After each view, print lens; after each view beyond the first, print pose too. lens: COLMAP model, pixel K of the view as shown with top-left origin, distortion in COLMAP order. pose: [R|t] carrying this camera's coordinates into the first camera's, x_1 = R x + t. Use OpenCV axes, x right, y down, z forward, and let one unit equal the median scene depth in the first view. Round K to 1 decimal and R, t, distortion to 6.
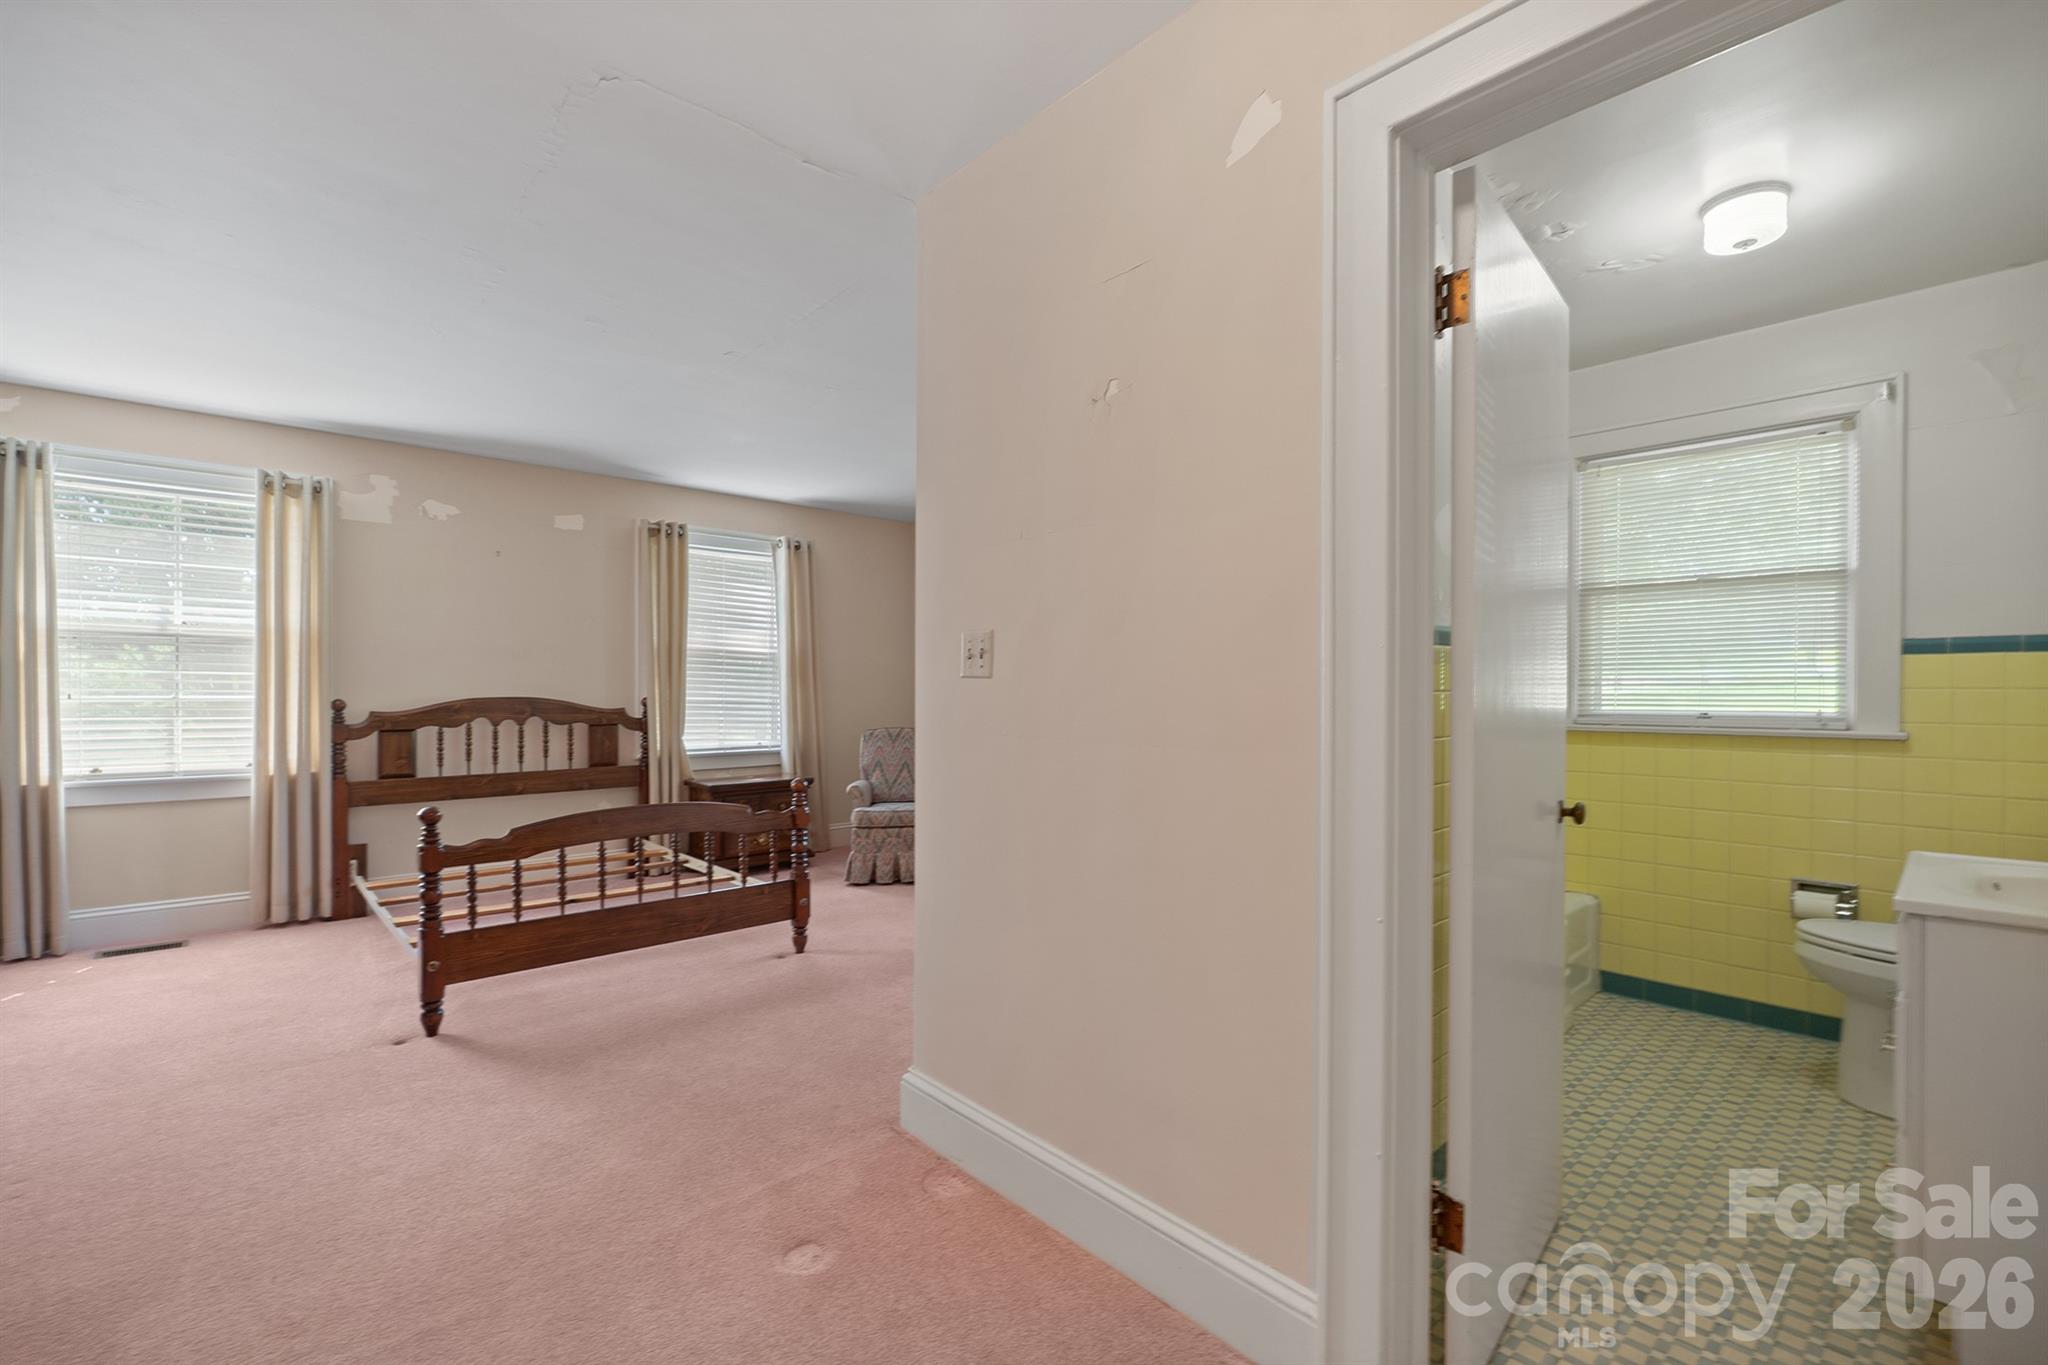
lens RADIAL K [[872.5, 0, 1028.0], [0, 872.5, 695.7], [0, 0, 1]] dist [-0.010949, 0.001518]
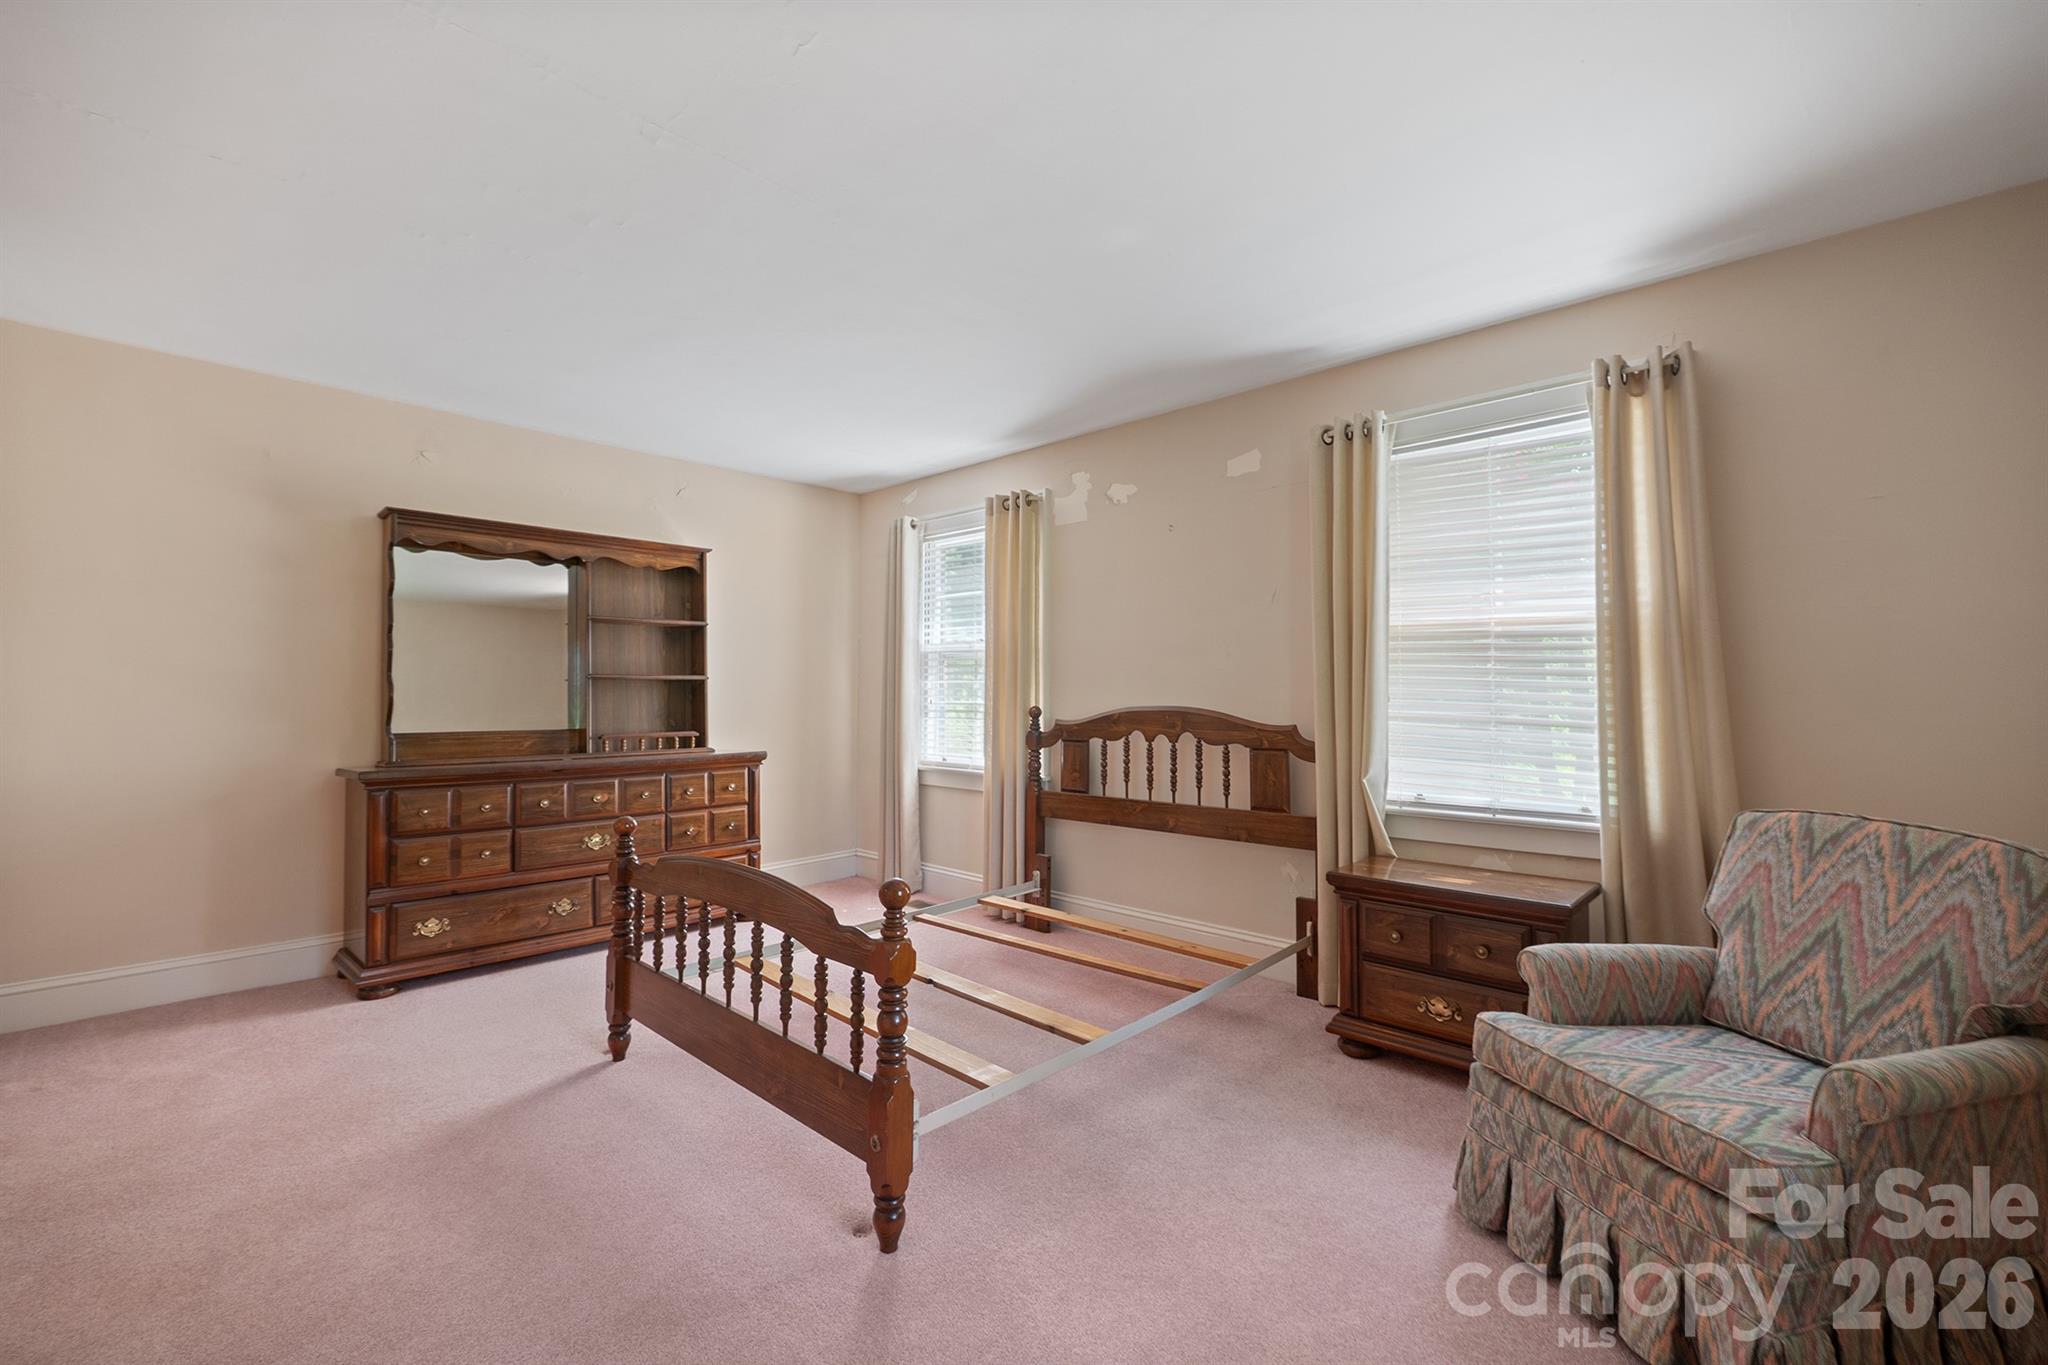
lens RADIAL K [[872.5, 0, 1016.6], [0, 872.5, 654.5], [0, 0, 1]] dist [-0.010949, 0.001518]
pose [[0.058171, -0.045212, -0.997282, 0.220815], [-0.006467, 0.998936, -0.045664, -0.009540], [0.998286, 0.009106, 0.057817, 0.964292]]
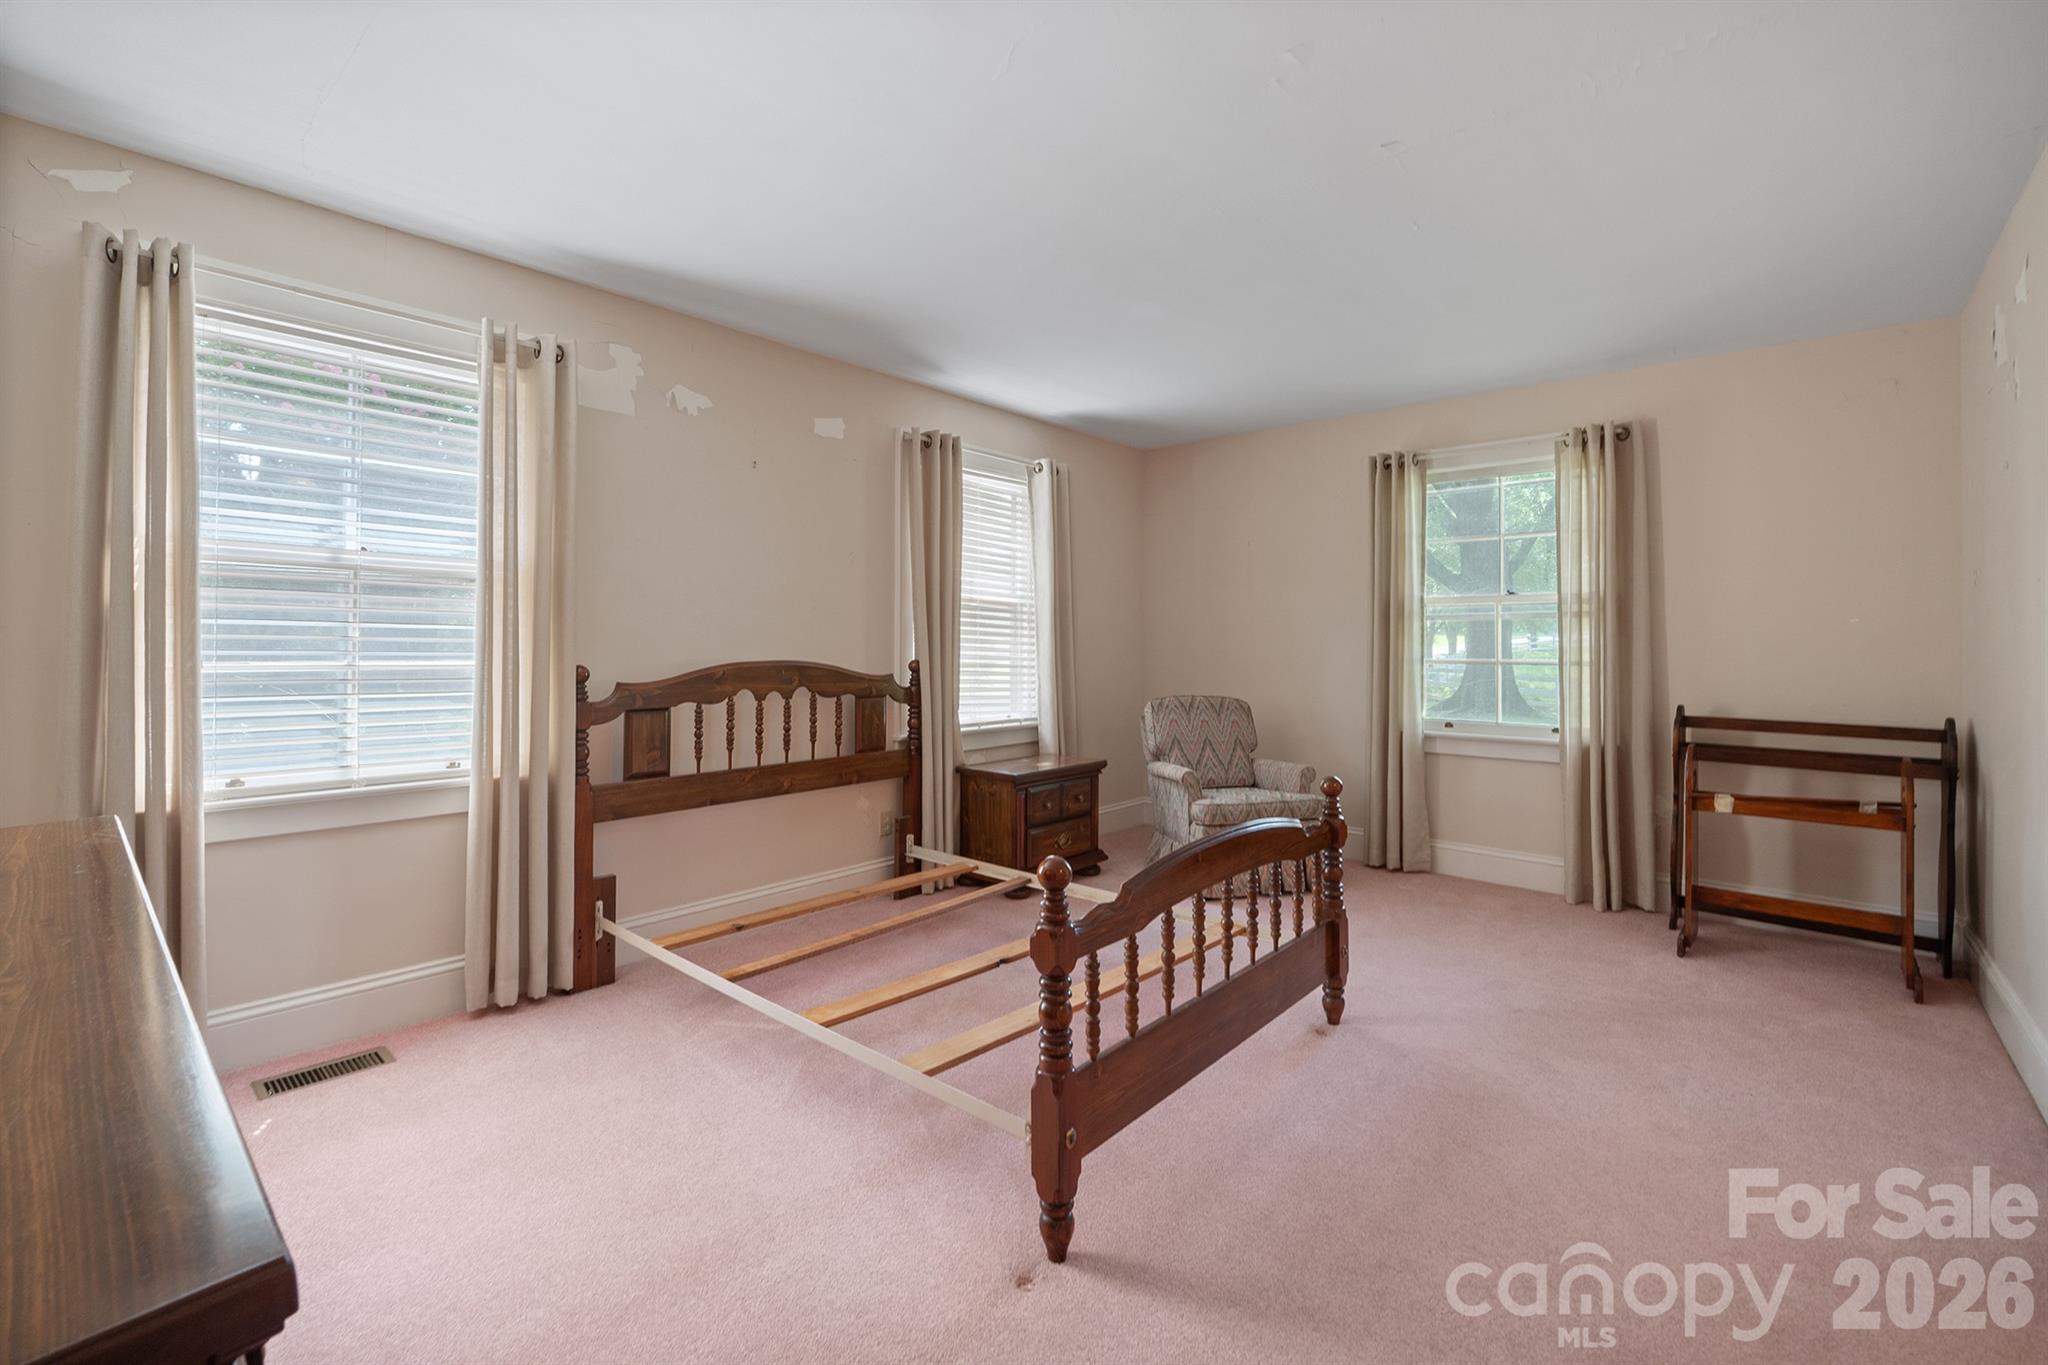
lens RADIAL K [[872.5, 0, 1042.1], [0, 872.5, 633.6], [0, 0, 1]] dist [-0.010949, 0.001518]
pose [[0.993949, 0.003457, 0.109790, -0.533806], [-0.001551, 0.999847, -0.017441, -0.010196], [-0.109834, 0.017165, 0.993802, 0.291557]]
